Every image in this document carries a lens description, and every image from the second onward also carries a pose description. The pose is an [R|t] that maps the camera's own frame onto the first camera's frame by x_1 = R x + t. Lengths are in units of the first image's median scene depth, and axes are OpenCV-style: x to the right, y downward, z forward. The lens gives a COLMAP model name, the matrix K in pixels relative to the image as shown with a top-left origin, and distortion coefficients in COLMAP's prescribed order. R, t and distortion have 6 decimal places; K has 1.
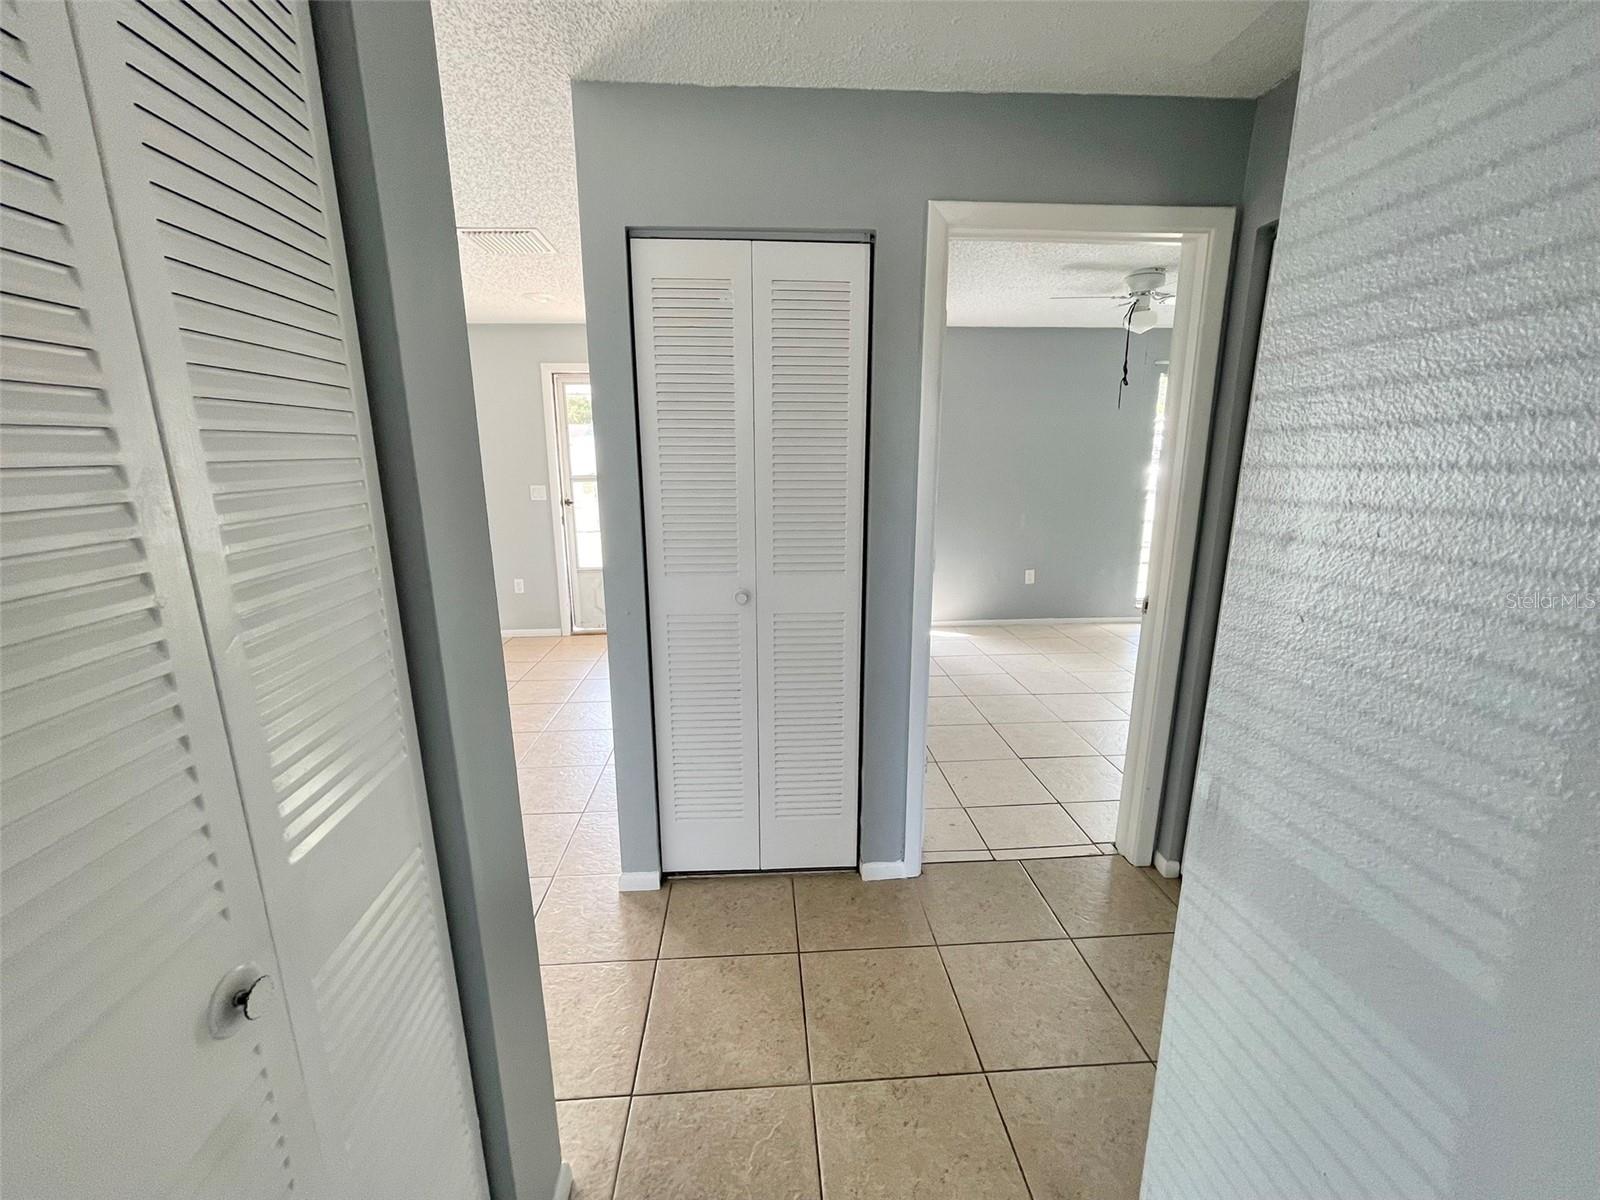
lens RADIAL K [[648.7, 0, 801.3], [0, 648.7, 598.2], [0, 0, 1]] dist [-0.005062, 0.001488]
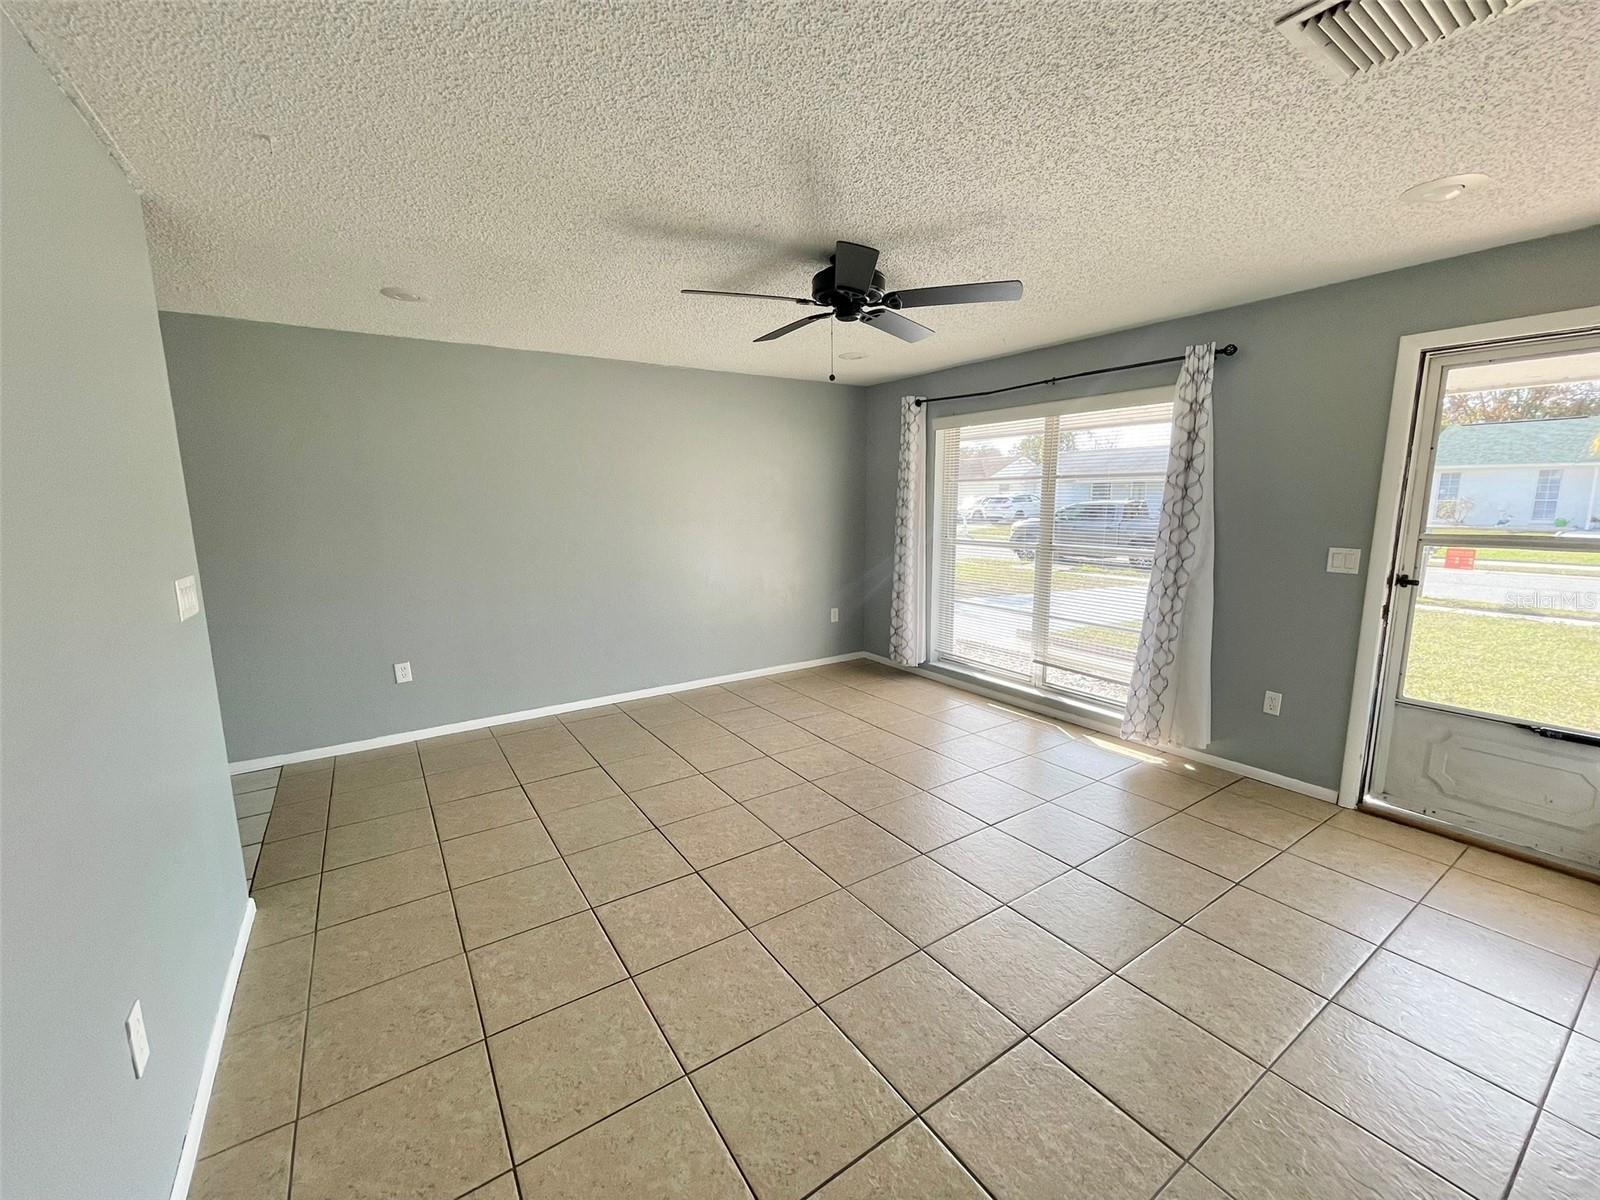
lens RADIAL K [[648.7, 0, 796.4], [0, 648.7, 596.3], [0, 0, 1]] dist [-0.005062, 0.001488]
pose [[0.454661, 0.133082, -0.880666, -0.103958], [-0.187821, 0.980865, 0.051257, -0.064090], [0.870636, 0.142103, 0.470956, 0.278726]]
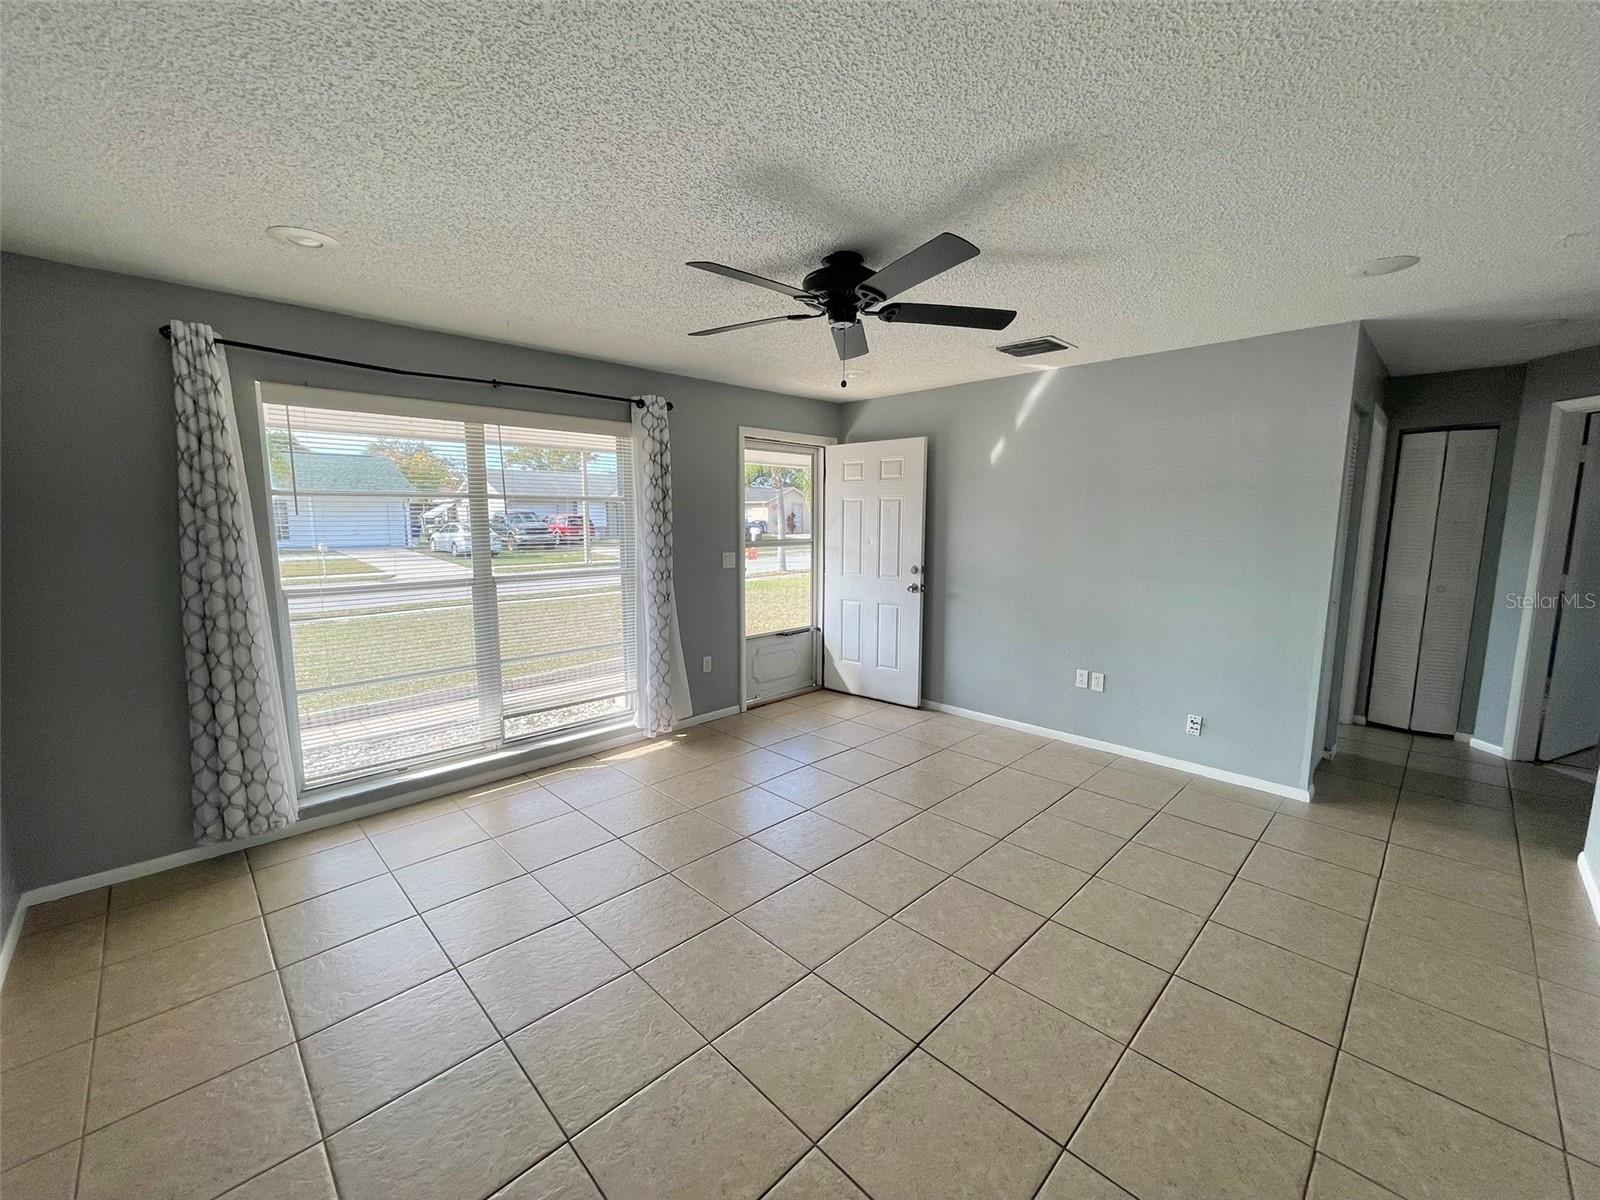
lens RADIAL K [[648.7, 0, 795.2], [0, 648.7, 598.1], [0, 0, 1]] dist [-0.005062, 0.001488]
pose [[0.790061, -0.075069, 0.608414, -0.861050], [0.132797, 0.989865, -0.050311, -0.046903], [-0.598471, 0.120545, 0.792023, 0.201820]]
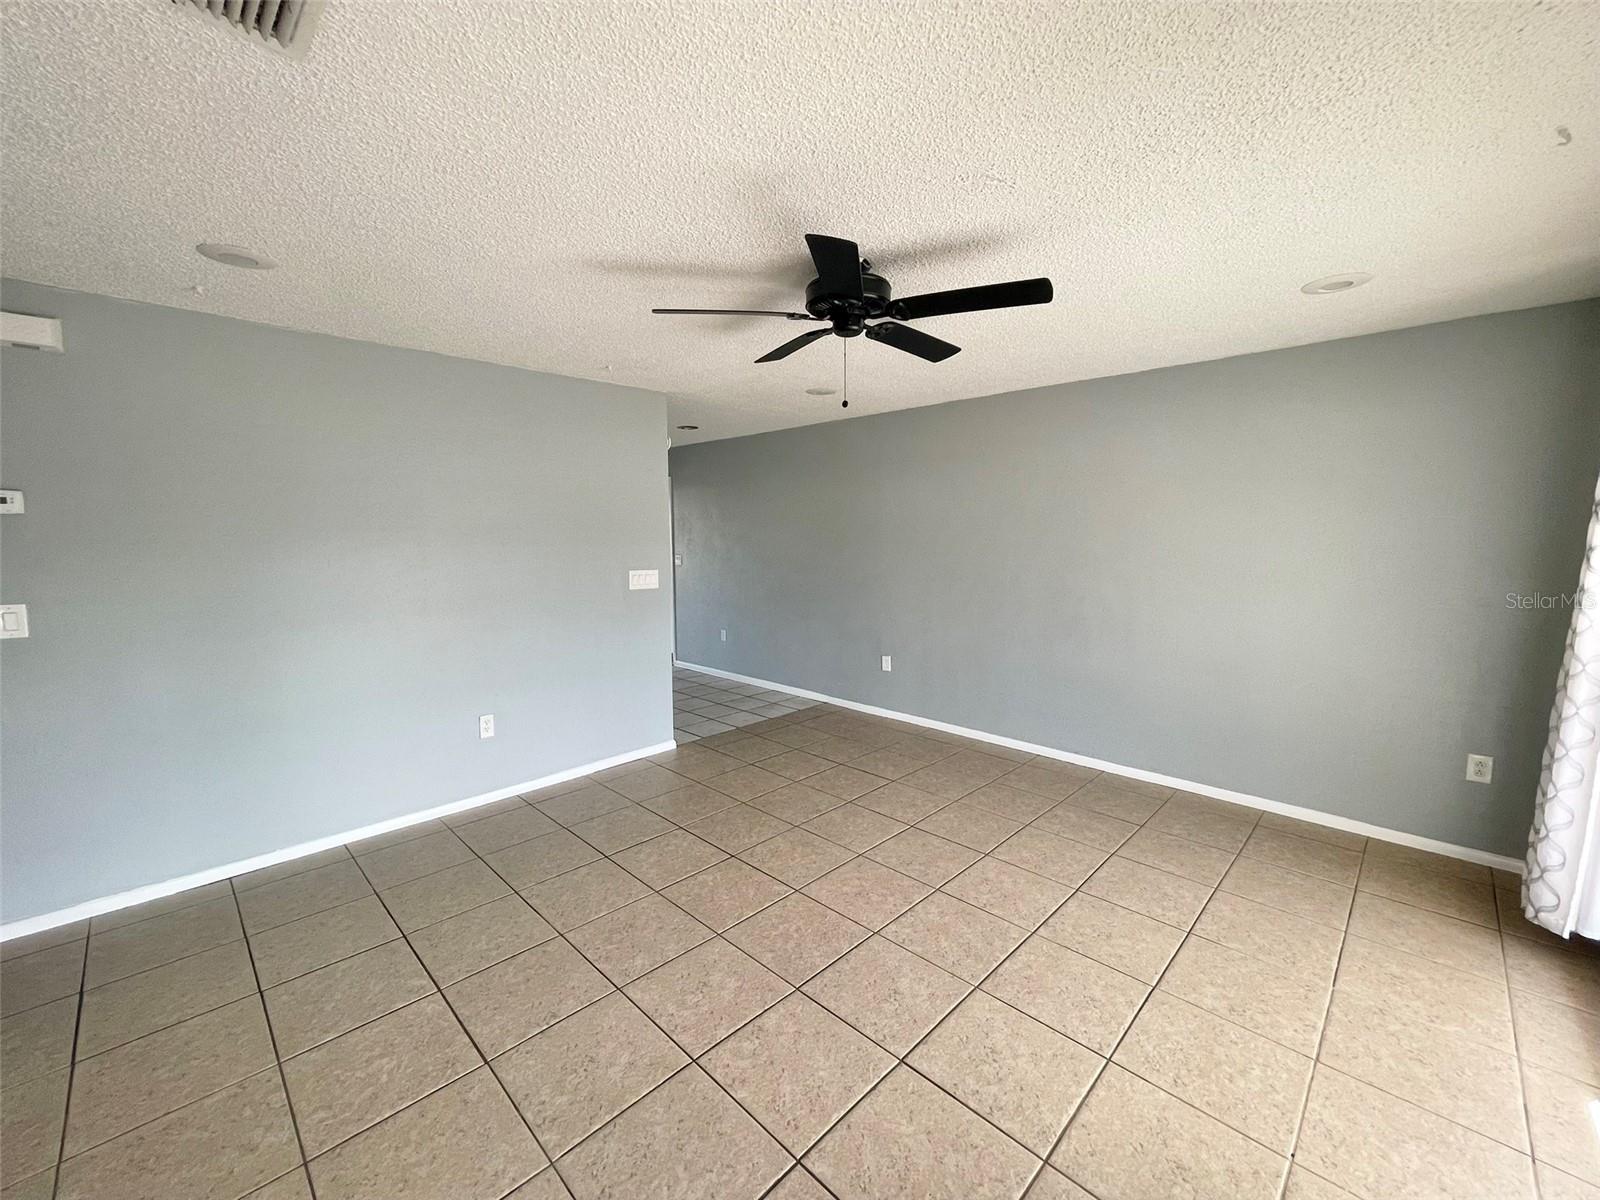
lens RADIAL K [[648.7, 0, 795.2], [0, 648.7, 601.4], [0, 0, 1]] dist [-0.005062, 0.001488]
pose [[-0.784626, 0.075244, -0.615386, -0.249992], [-0.129115, 0.951011, 0.280905, -0.201115], [0.606375, 0.299861, -0.736473, 0.856561]]
